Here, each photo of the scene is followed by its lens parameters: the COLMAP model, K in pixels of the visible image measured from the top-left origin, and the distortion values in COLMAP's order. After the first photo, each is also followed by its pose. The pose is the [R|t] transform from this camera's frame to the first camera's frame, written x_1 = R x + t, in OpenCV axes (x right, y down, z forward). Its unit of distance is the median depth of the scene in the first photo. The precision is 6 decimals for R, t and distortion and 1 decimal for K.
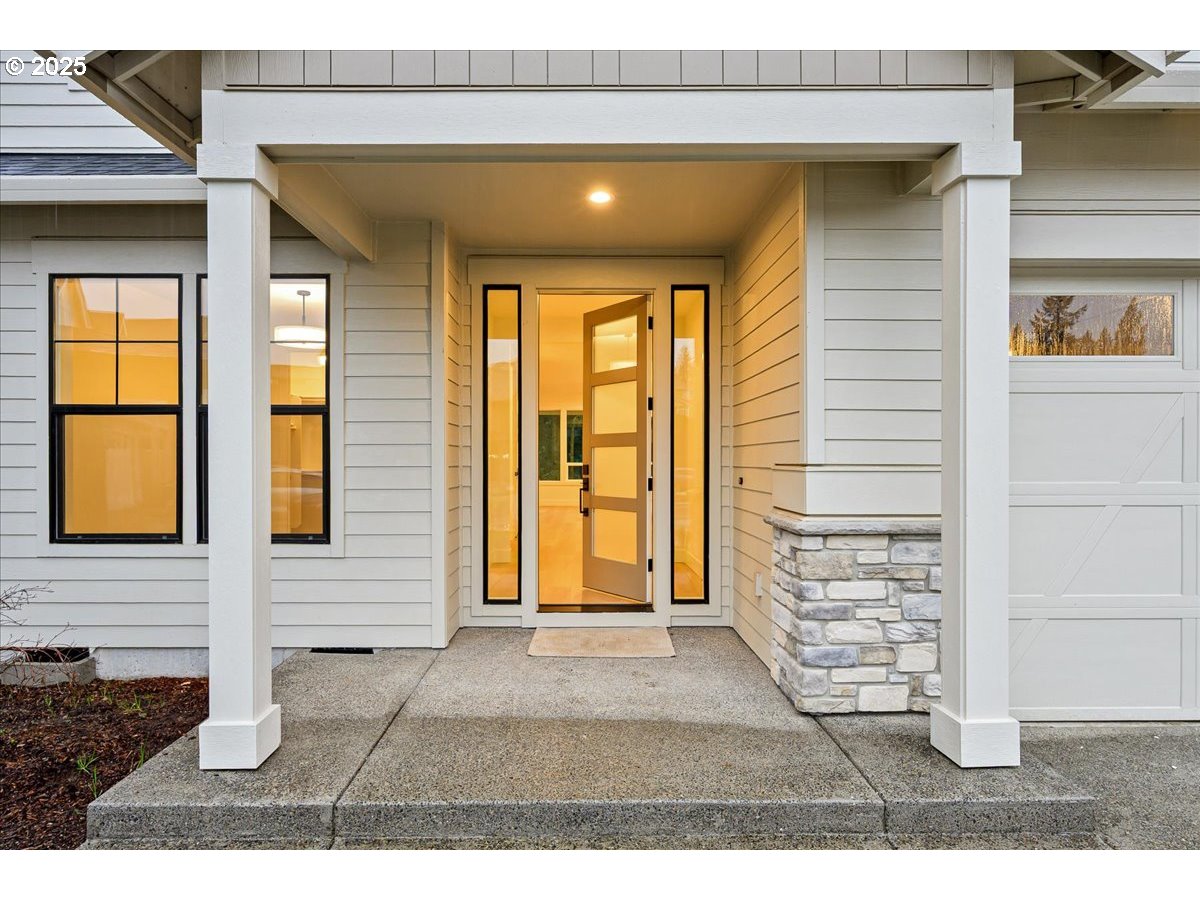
lens RADIAL K [[762.1, 0, 596.5], [0, 762.1, 462.4], [0, 0, 1]] dist [-0.001317, -0.002438]
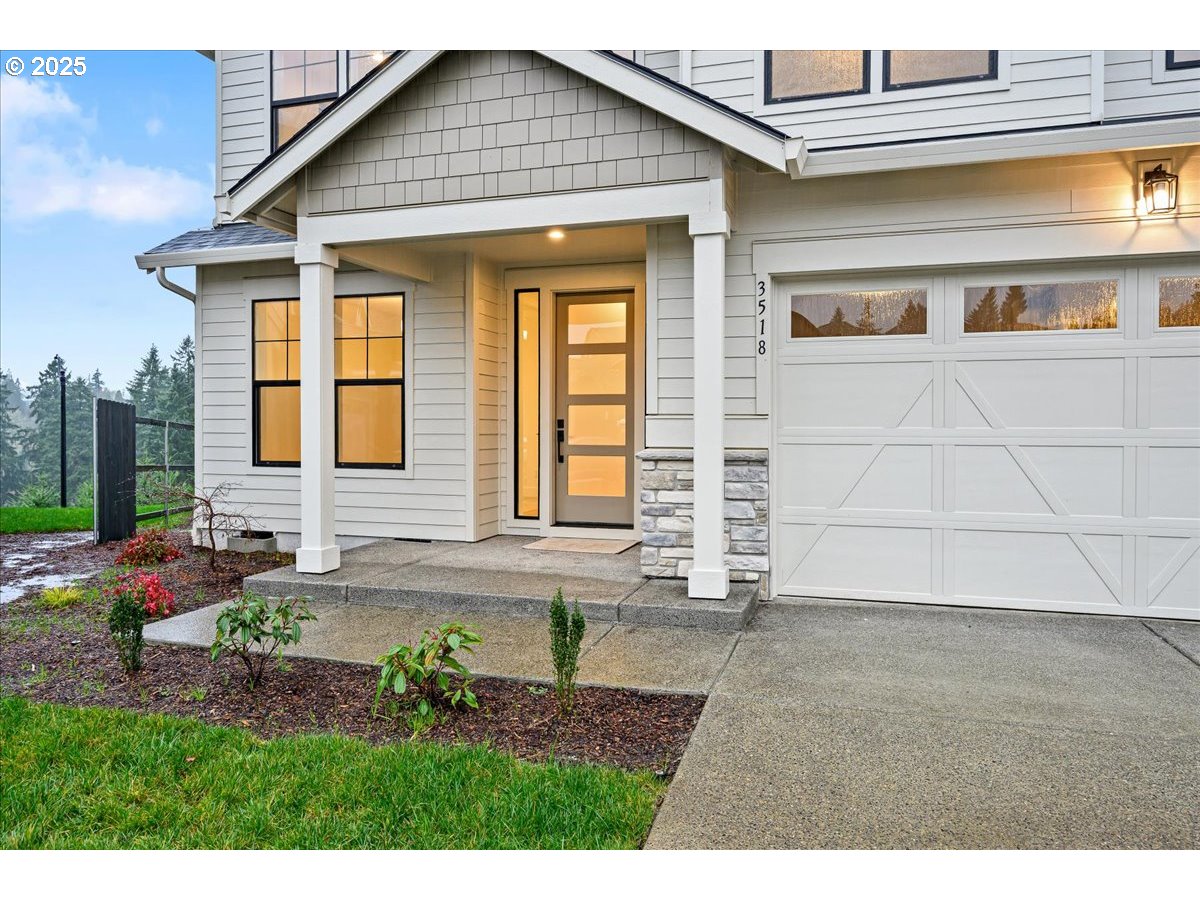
lens RADIAL K [[901.3, 0, 600.4], [0, 901.3, 444.4], [0, 0, 1]] dist [-0.006935, -0.002196]
pose [[0.947835, 0.008539, -0.318647, 0.768717], [-0.004229, 0.999890, 0.014214, 0.037865], [0.318733, -0.012125, 0.947767, -0.750958]]
